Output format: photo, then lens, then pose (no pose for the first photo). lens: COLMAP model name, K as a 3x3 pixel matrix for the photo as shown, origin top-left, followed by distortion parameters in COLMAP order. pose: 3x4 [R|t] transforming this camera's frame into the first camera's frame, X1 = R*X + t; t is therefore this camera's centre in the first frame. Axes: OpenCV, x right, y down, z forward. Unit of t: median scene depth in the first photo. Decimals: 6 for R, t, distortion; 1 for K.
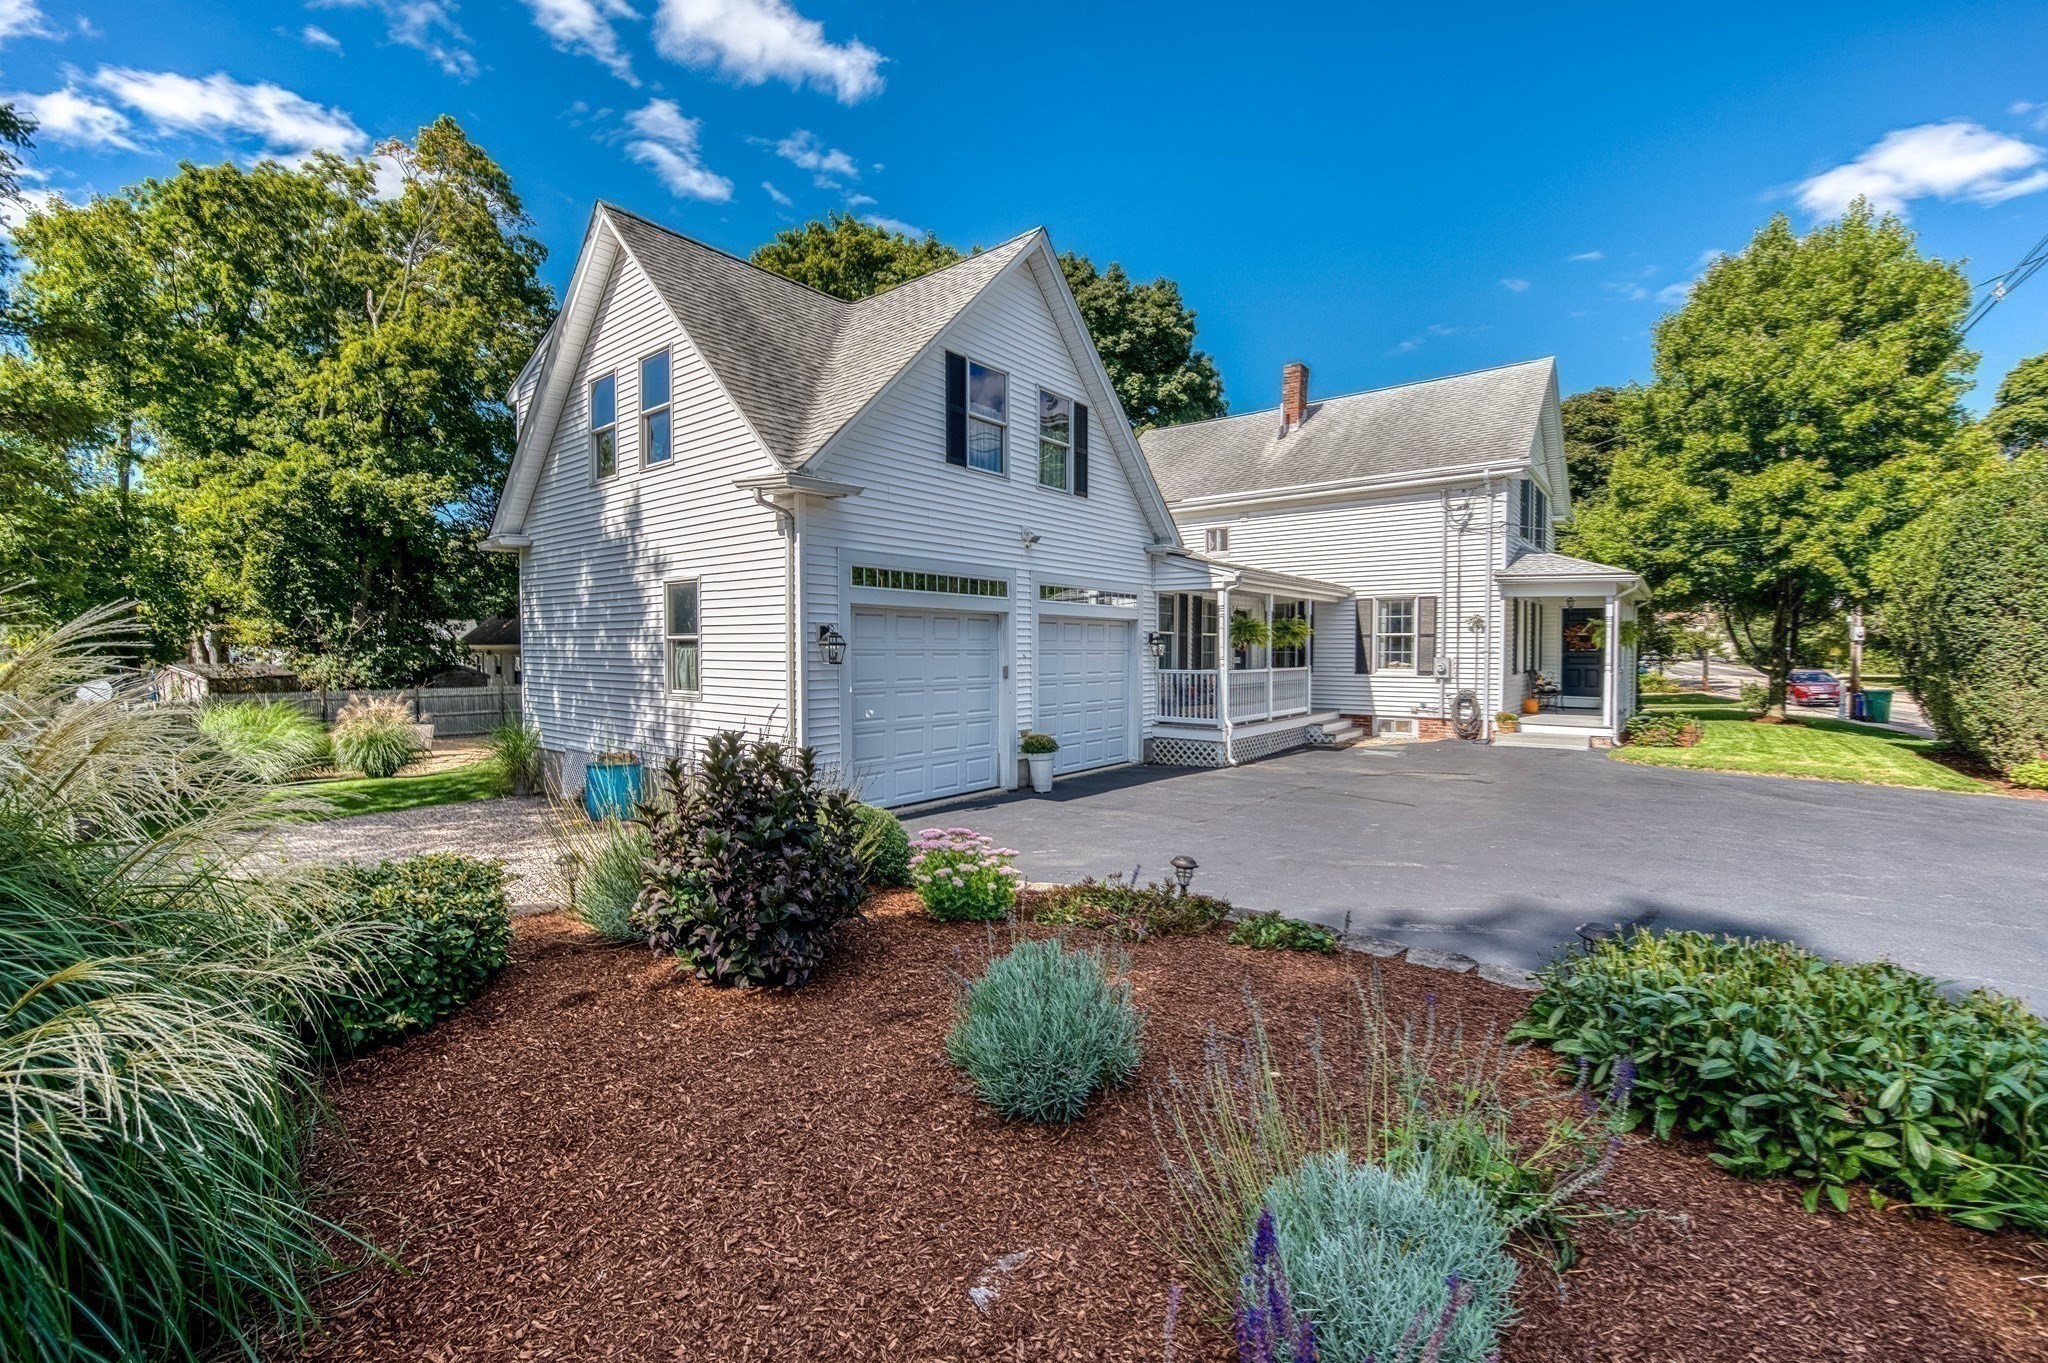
lens RADIAL K [[838.1, 0, 1054.9], [0, 838.1, 669.0], [0, 0, 1]] dist [-0.022495, -0.001732]
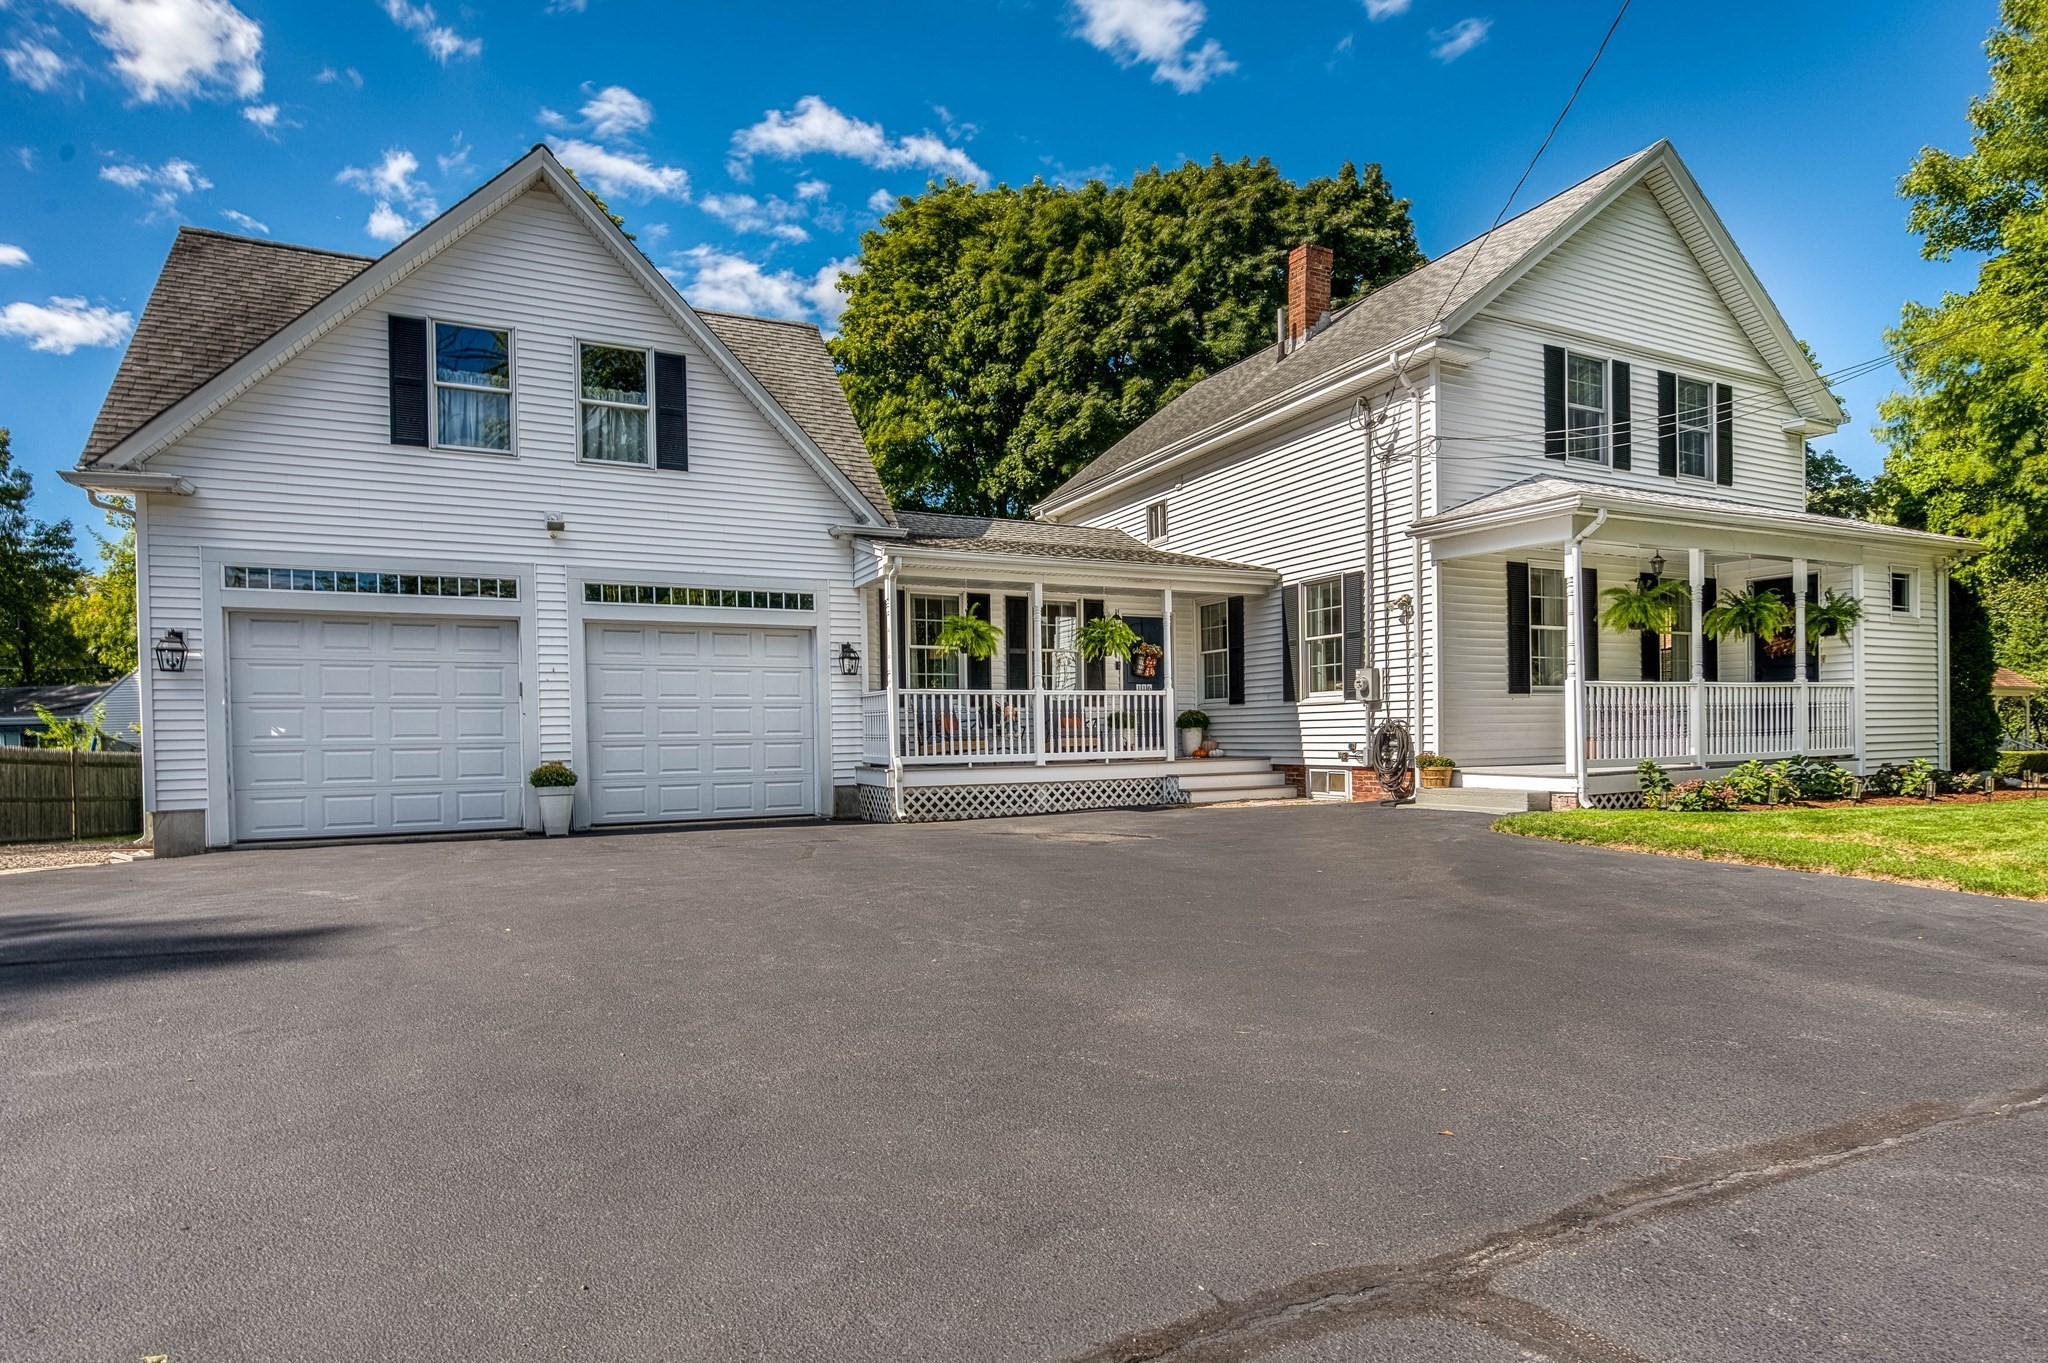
lens RADIAL K [[1088.5, 0, 1040.1], [0, 1088.5, 744.1], [0, 0, 1]] dist [-0.009726, -0.000118]
pose [[0.905525, -0.009399, -0.424189, 0.595955], [0.006017, 0.999939, -0.009311, 0.049374], [0.424250, 0.005879, 0.905526, 0.168873]]
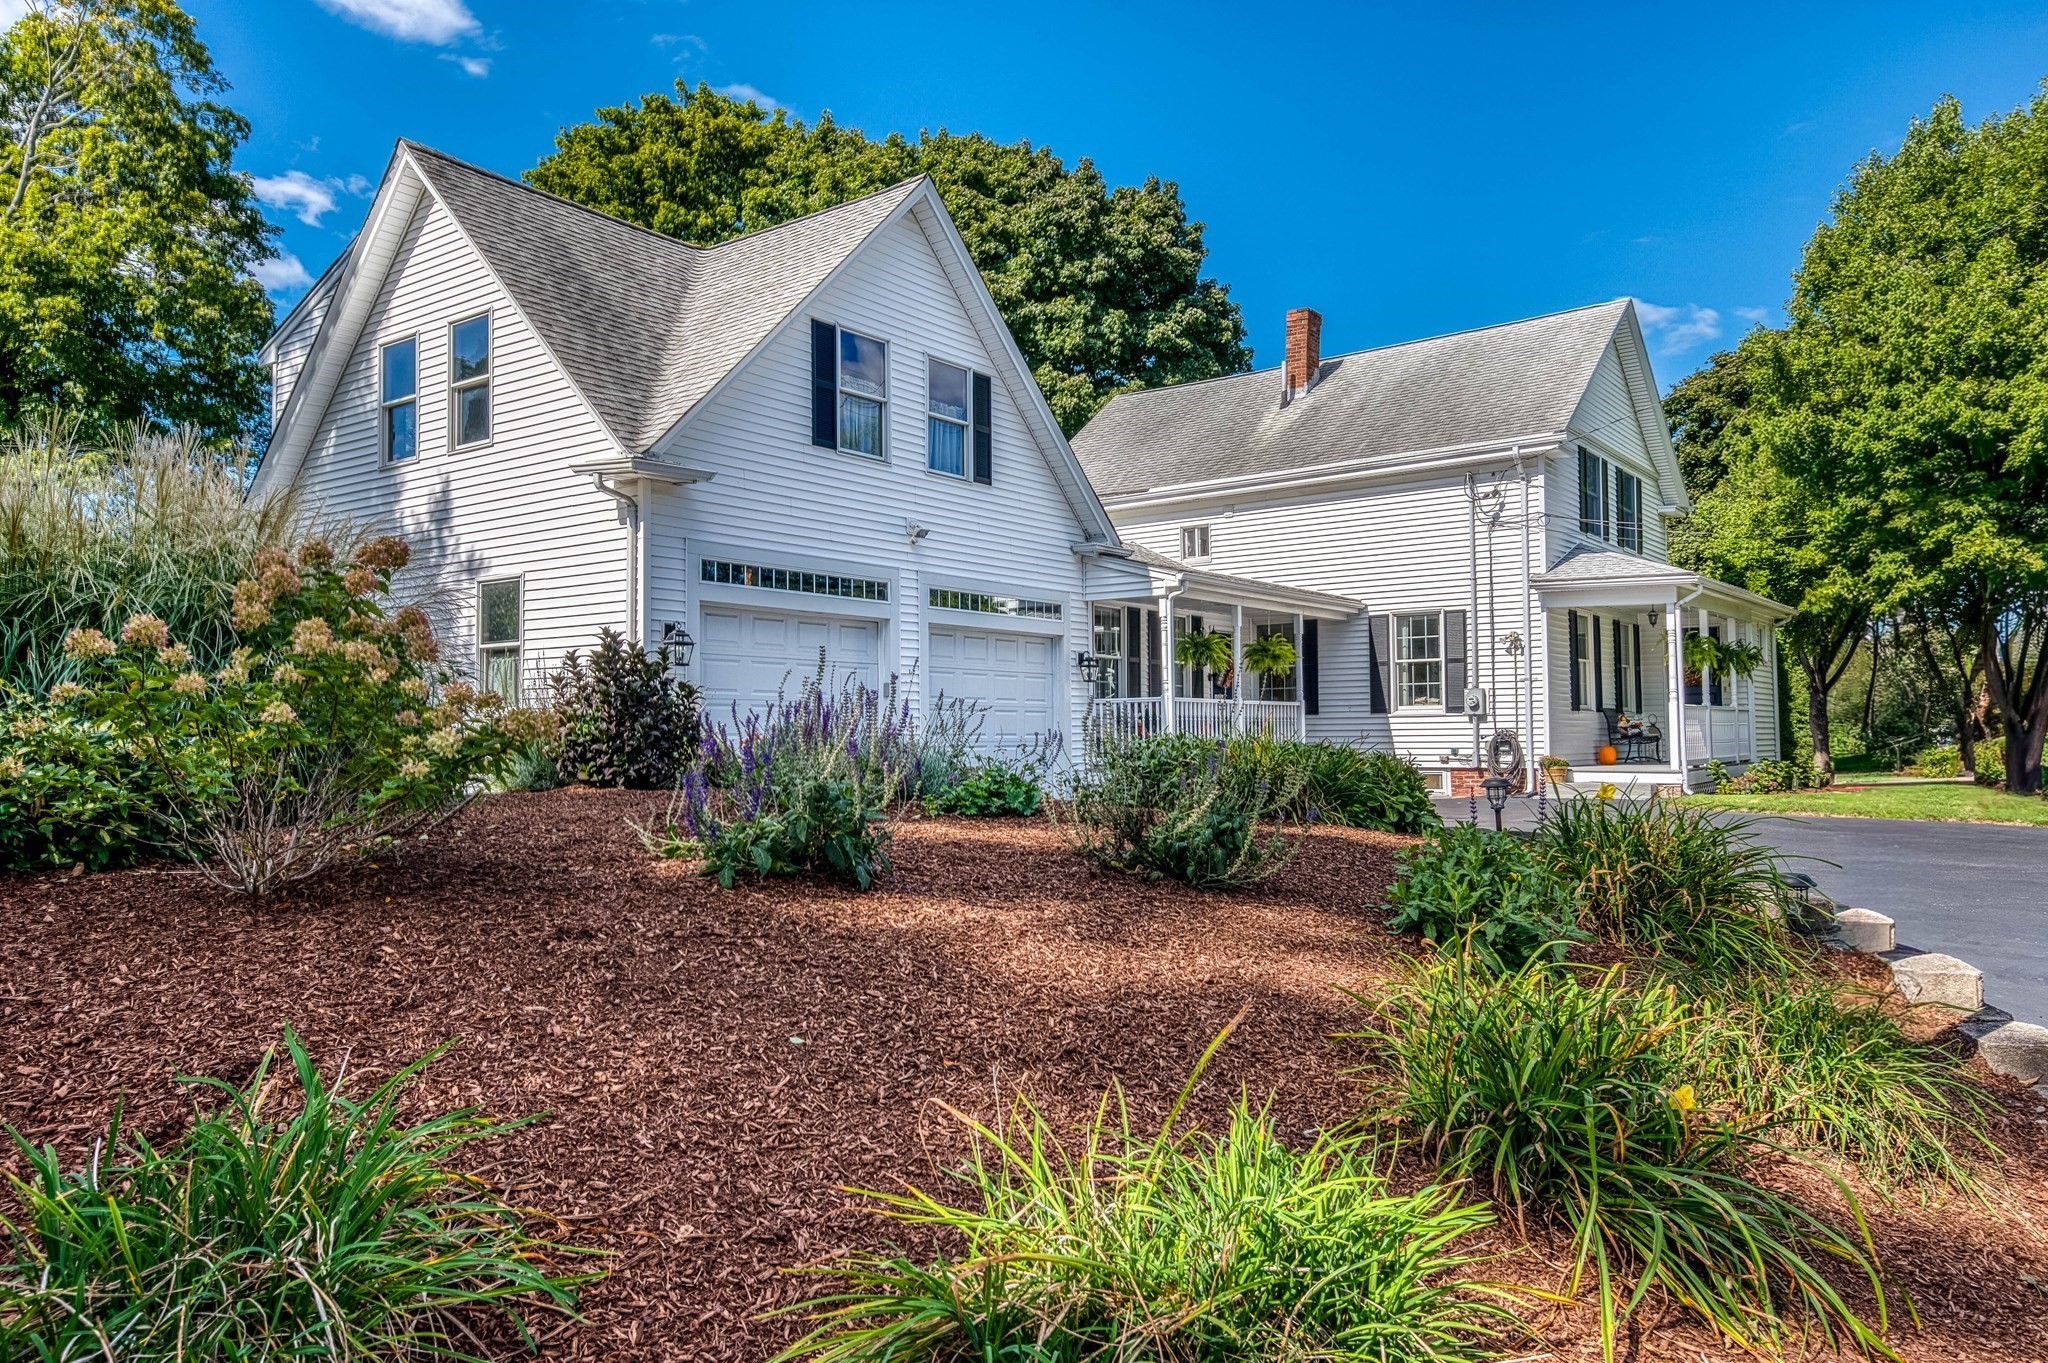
lens RADIAL K [[1372.6, 0, 1072.7], [0, 1372.6, 652.5], [0, 0, 1]] dist [0.043349, 0.014351]
pose [[0.999740, -0.007050, 0.021678, 0.068429], [0.008860, 0.996377, -0.084578, 0.058568], [-0.021003, 0.084748, 0.996181, -0.263457]]
